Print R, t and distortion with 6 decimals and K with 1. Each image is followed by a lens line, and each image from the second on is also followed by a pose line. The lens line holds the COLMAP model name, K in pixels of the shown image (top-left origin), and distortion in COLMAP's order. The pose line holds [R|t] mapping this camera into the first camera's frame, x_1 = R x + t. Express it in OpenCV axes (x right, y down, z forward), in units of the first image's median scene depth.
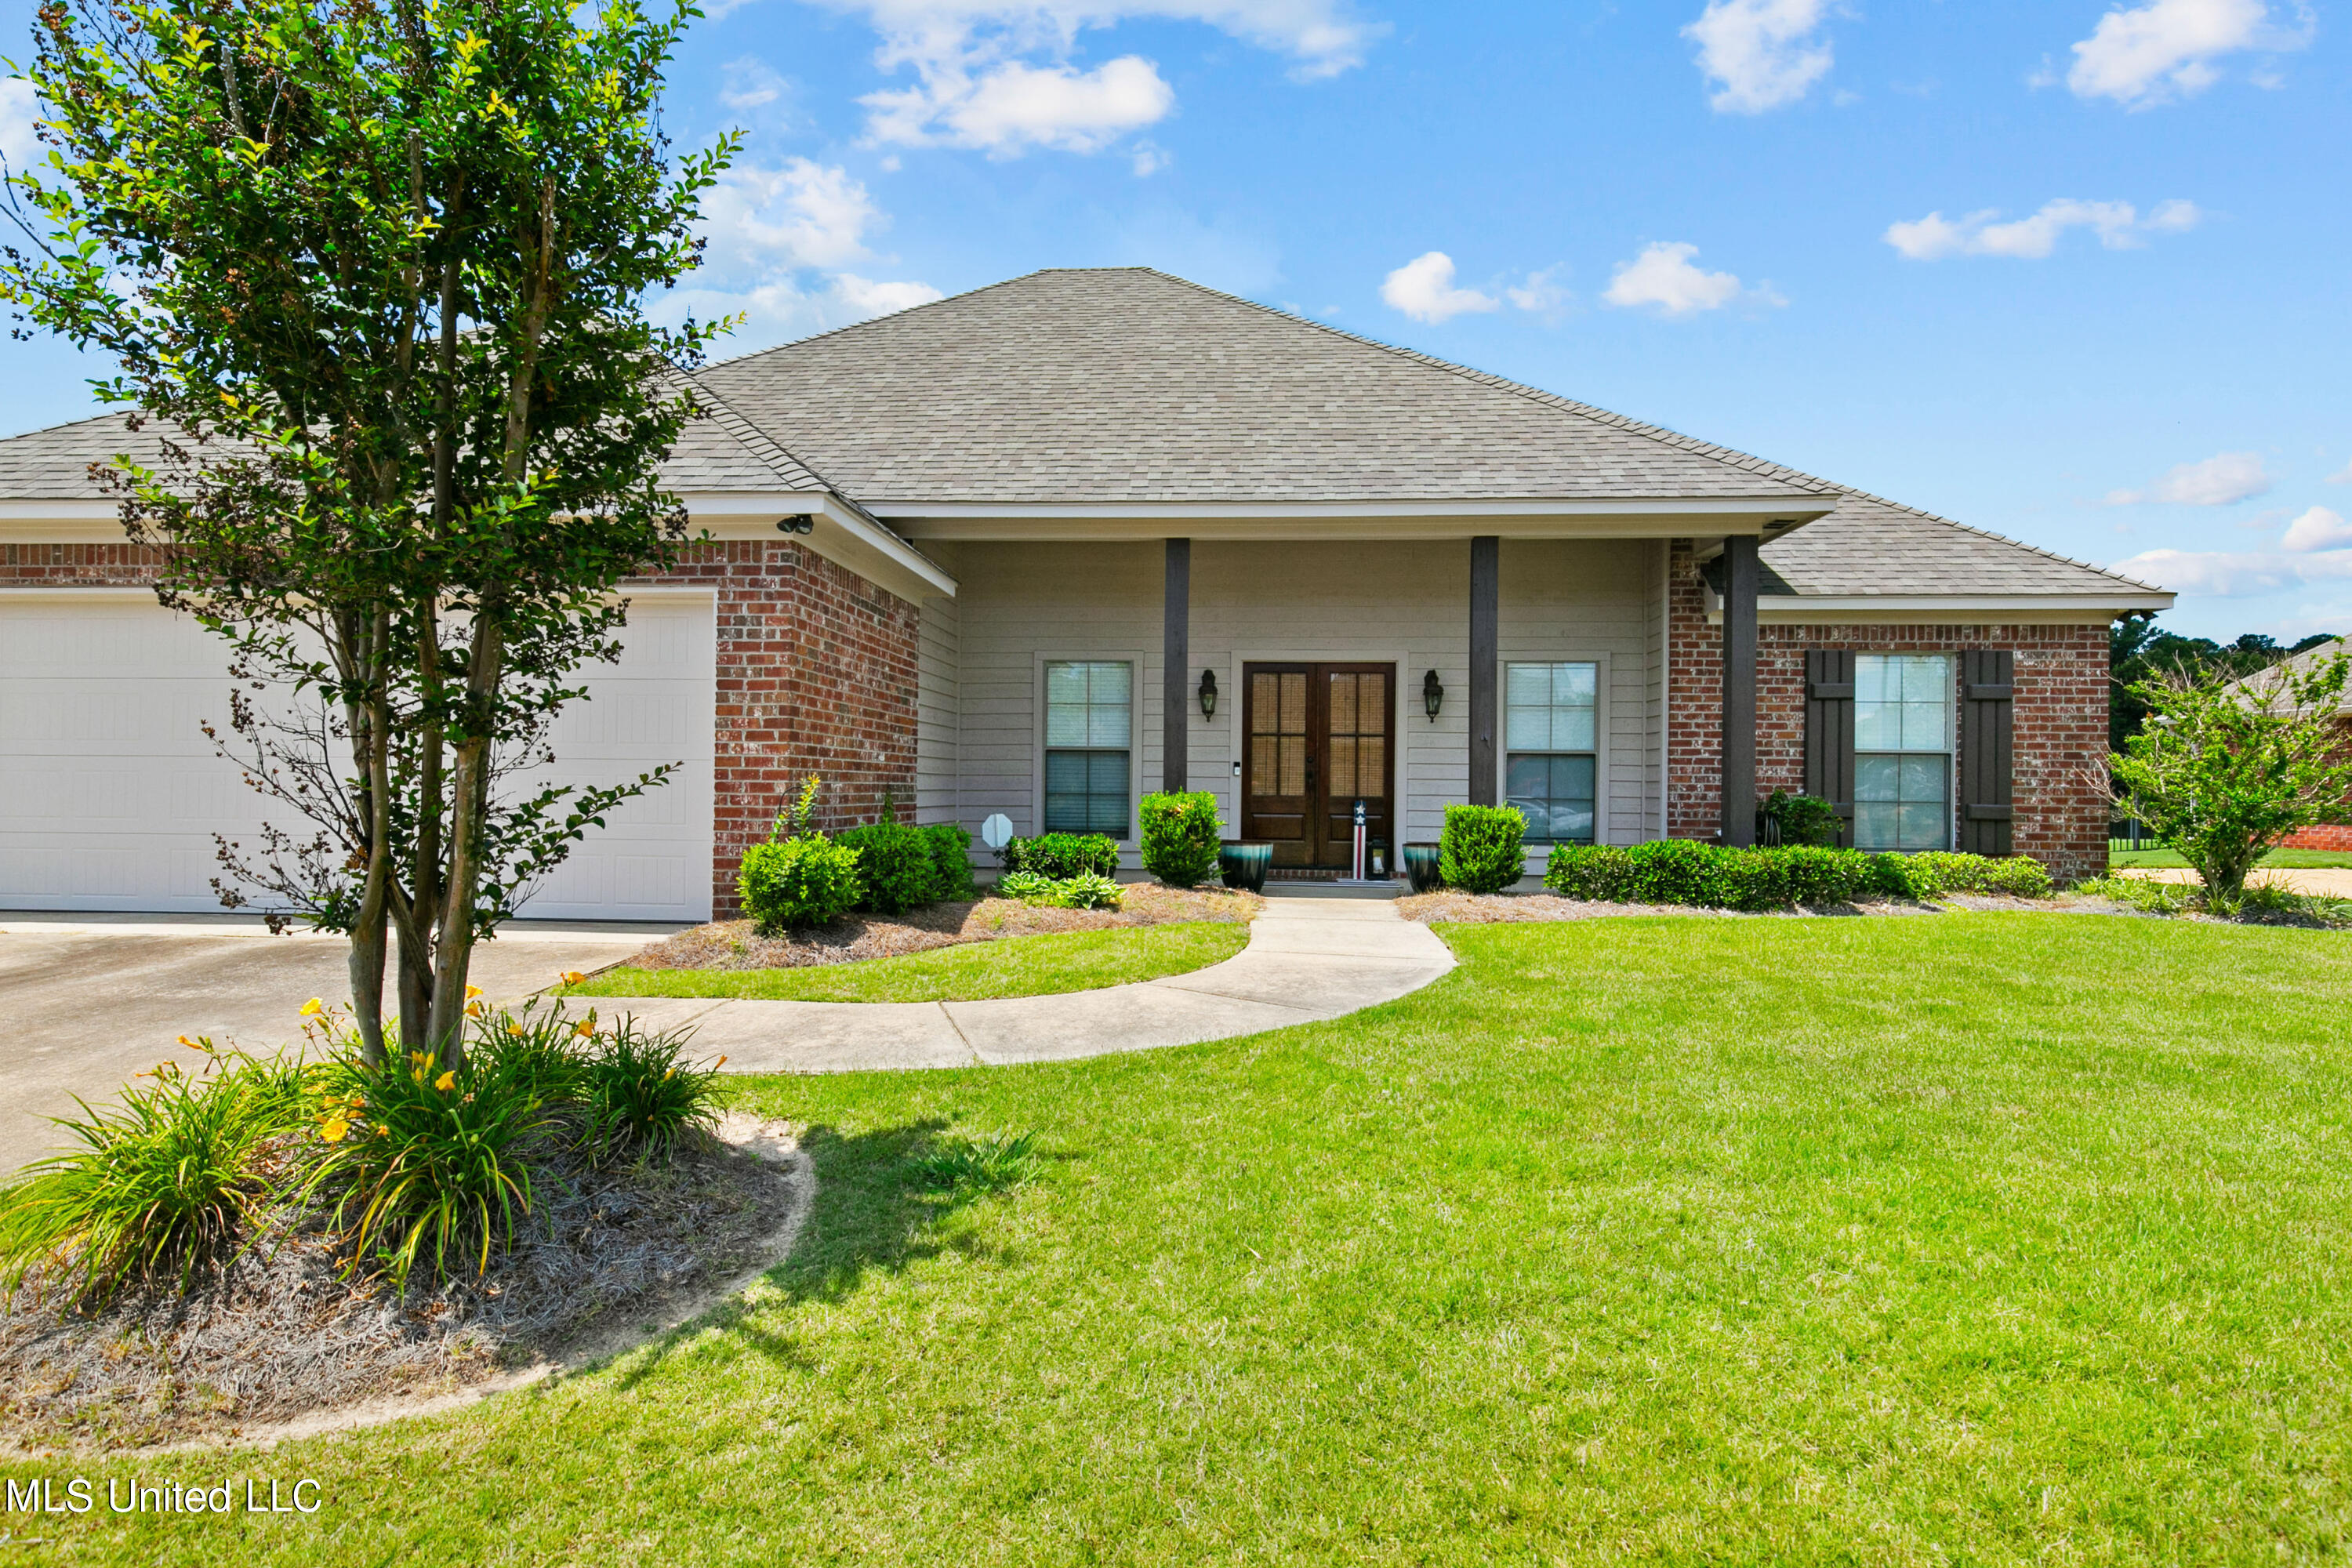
lens RADIAL K [[1191.9, 0, 1153.9], [0, 1191.9, 786.9], [0, 0, 1]] dist [0.001569, 0.004106]
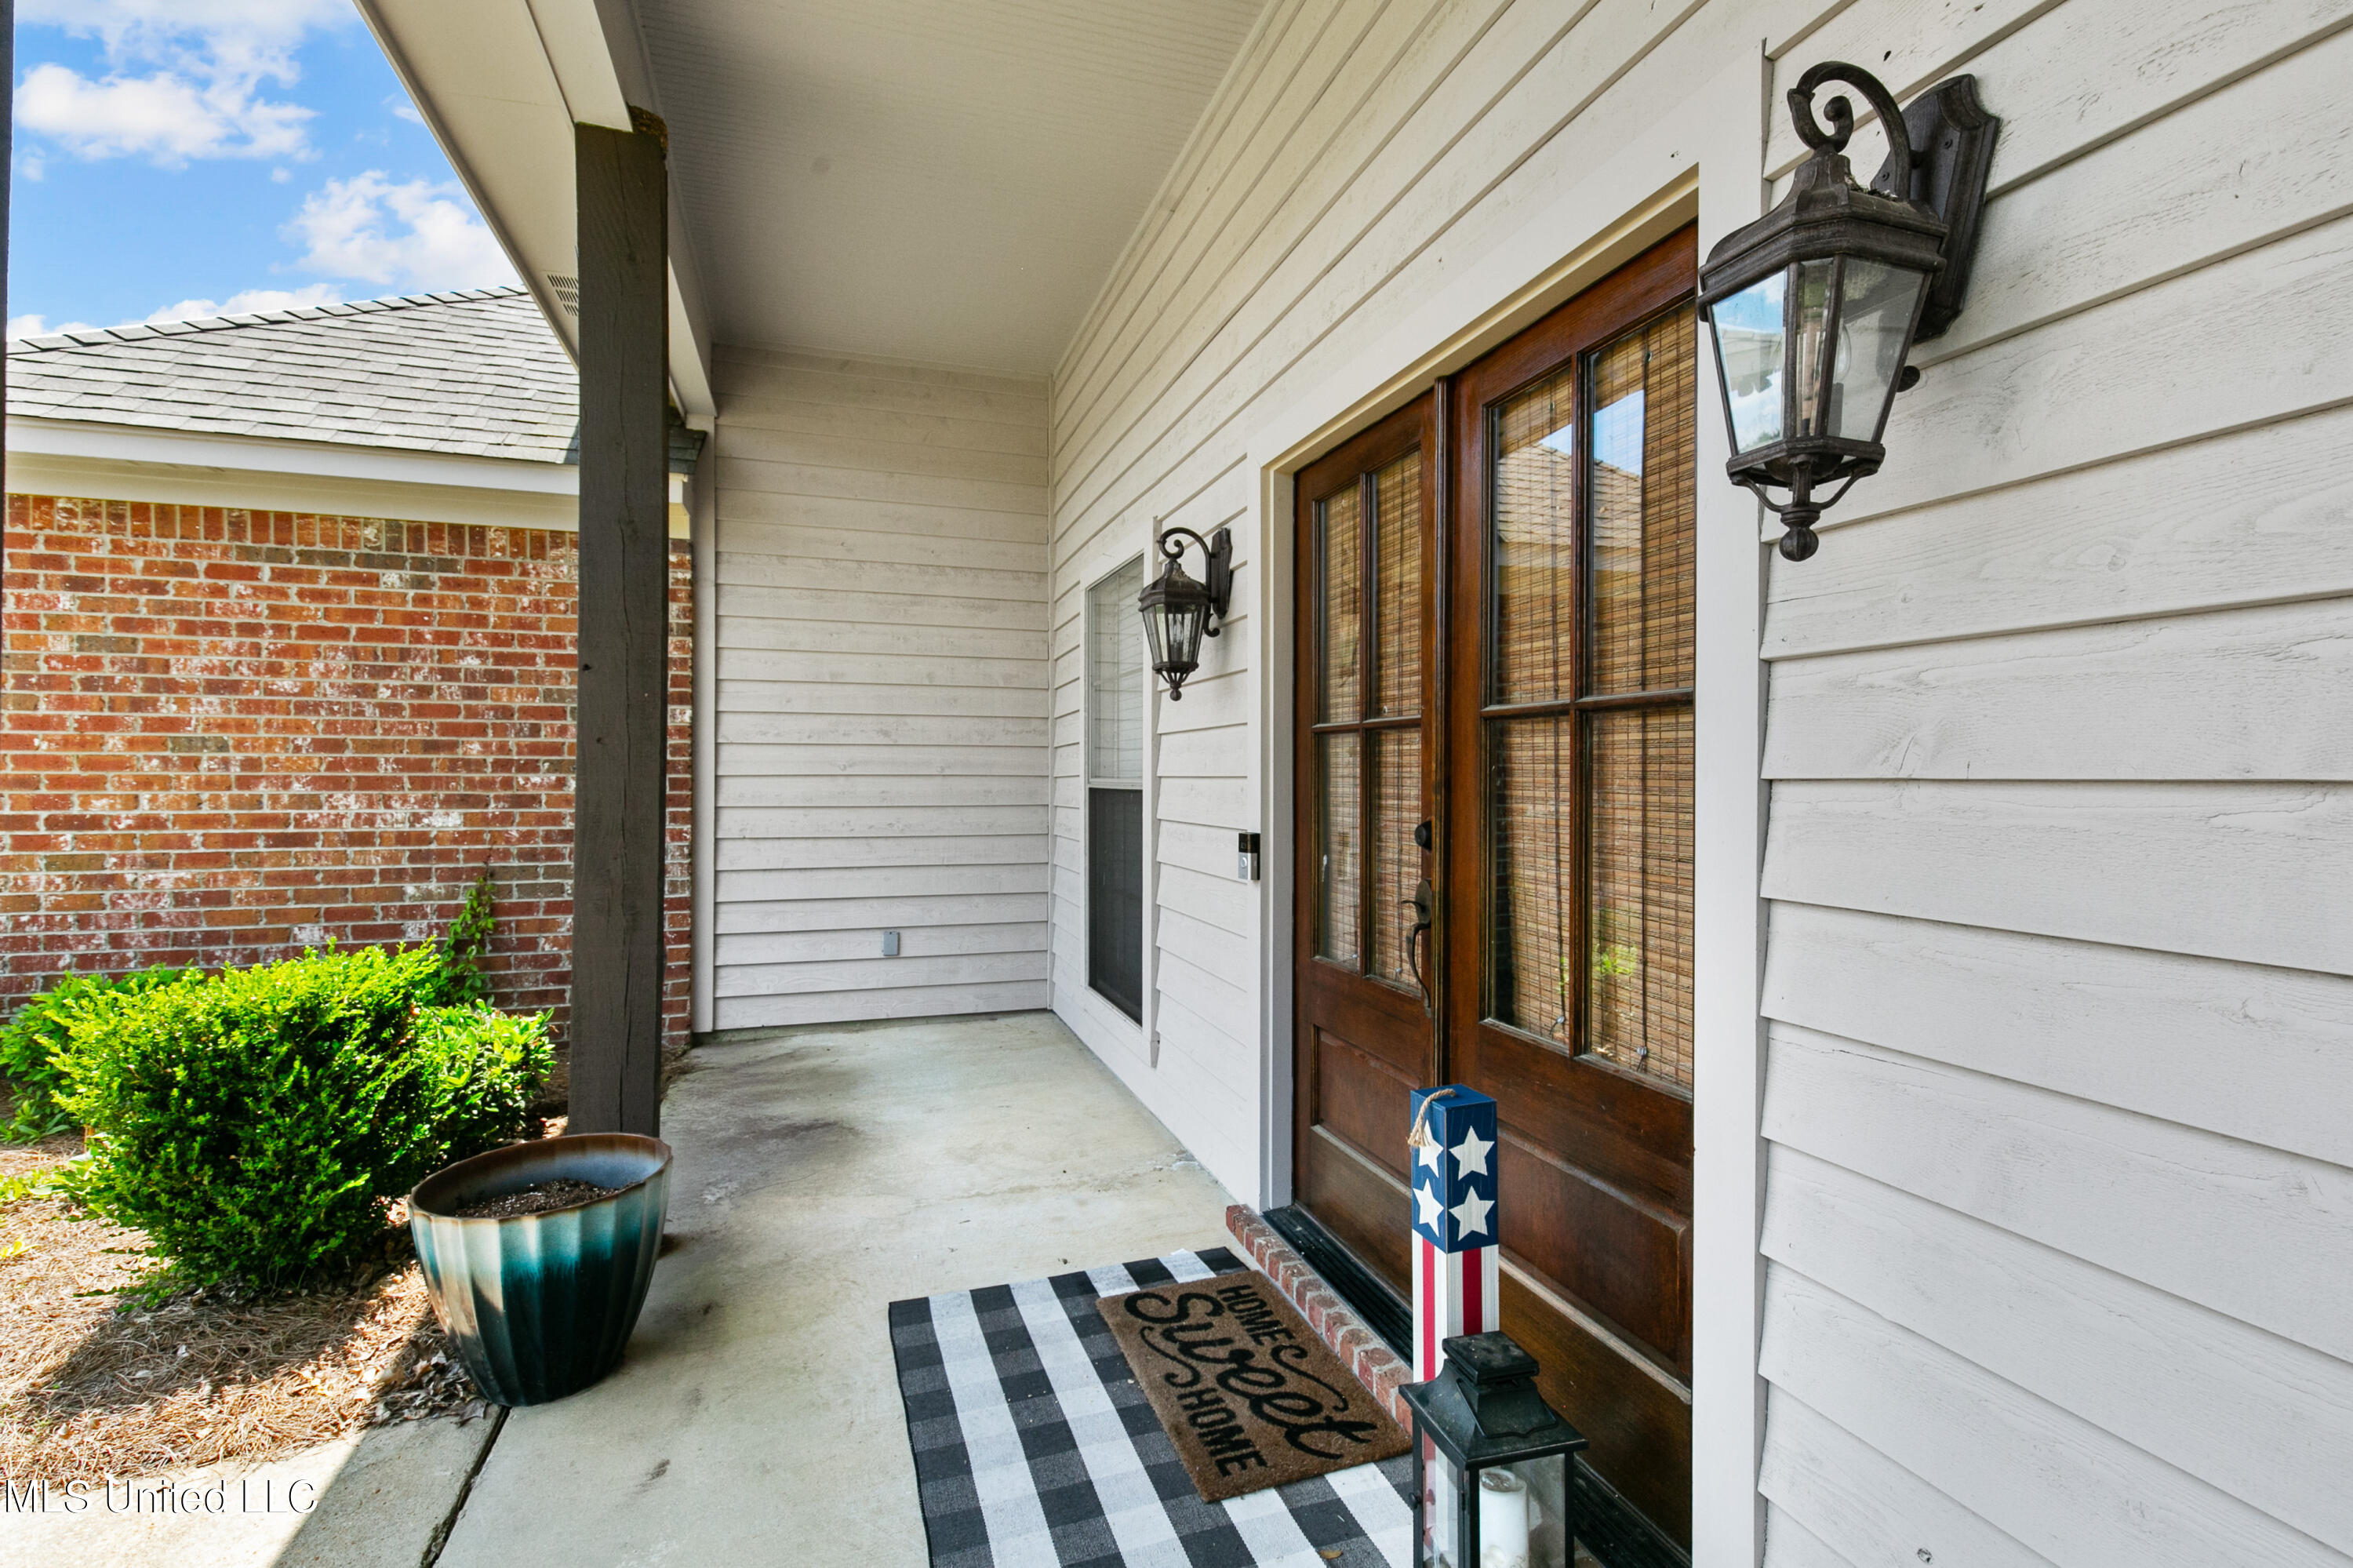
lens RADIAL K [[1081.4, 0, 1175.6], [0, 1081.4, 772.8], [0, 0, 1]] dist [0.010979, -0.003550]
pose [[0.379472, -0.011366, -0.925133, 0.328363], [0.000901, 0.999929, -0.011915, -0.035443], [0.925203, 0.003687, 0.379455, 0.979435]]
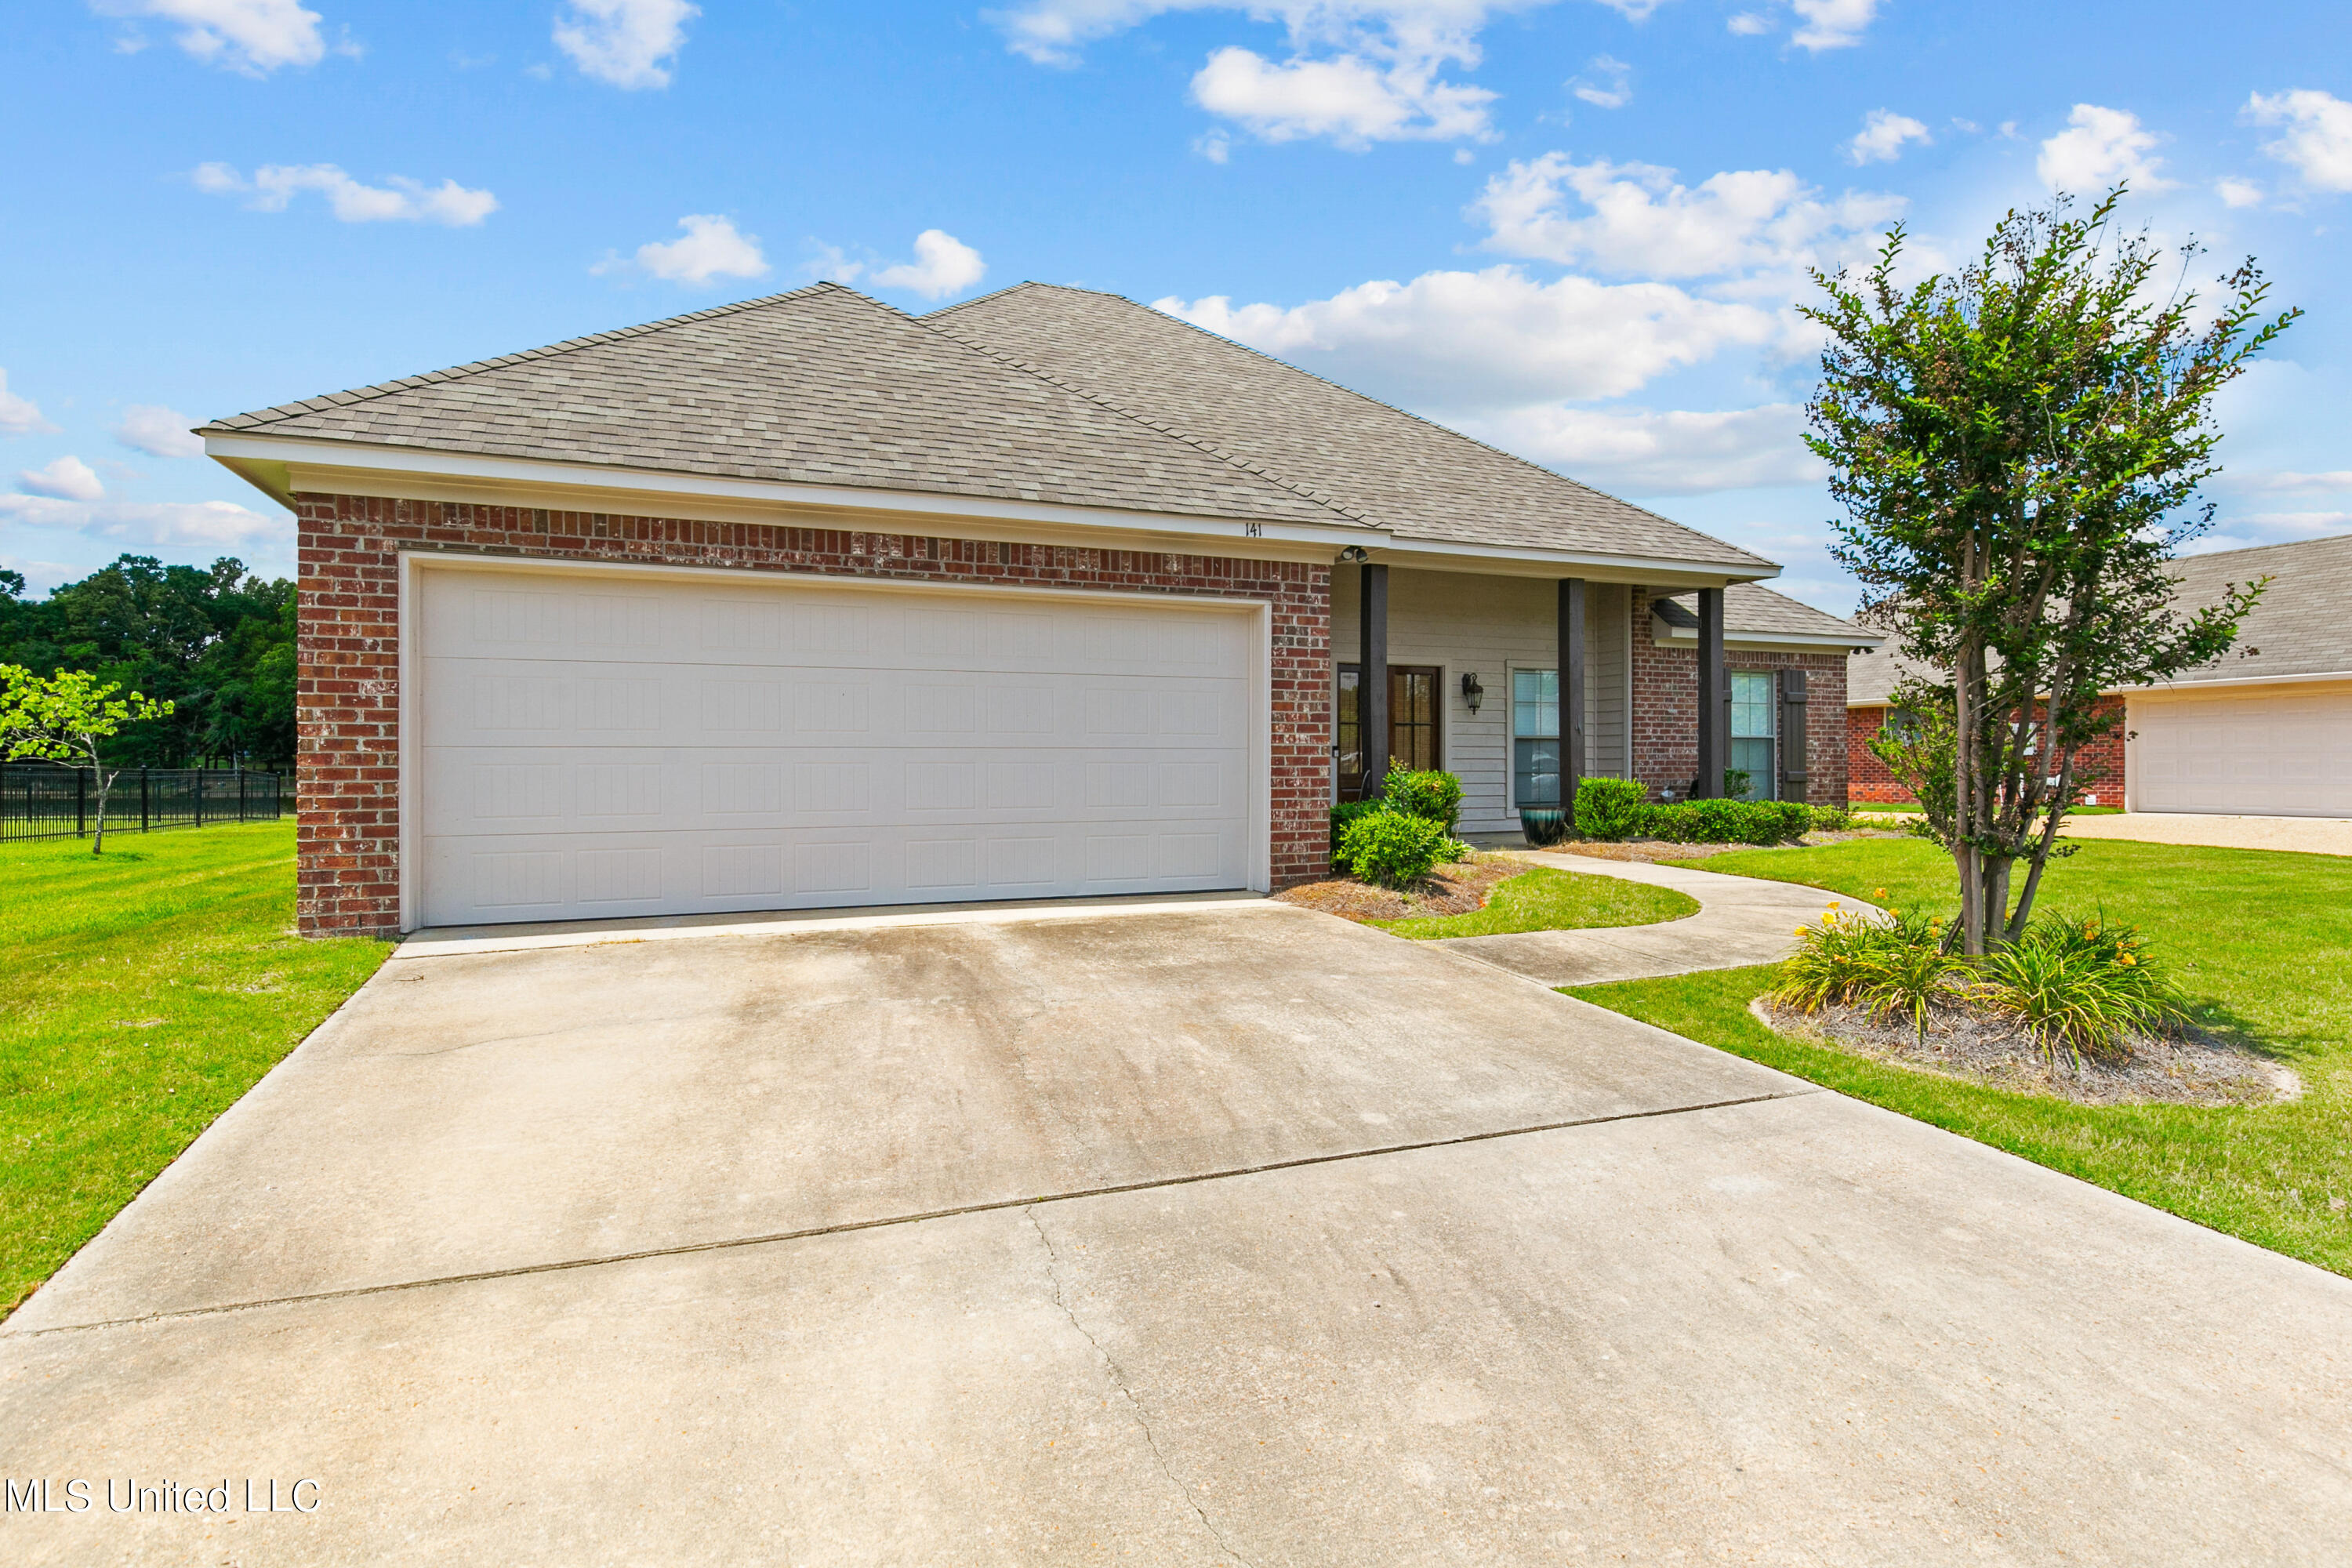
lens RADIAL K [[1212.9, 0, 1171.2], [0, 1212.9, 770.1], [0, 0, 1]] dist [0.001174, -0.001239]
pose [[0.887638, -0.014654, 0.460308, -0.703081], [0.013210, 0.999893, 0.006359, -0.007458], [-0.460351, 0.000436, 0.887737, -0.005930]]
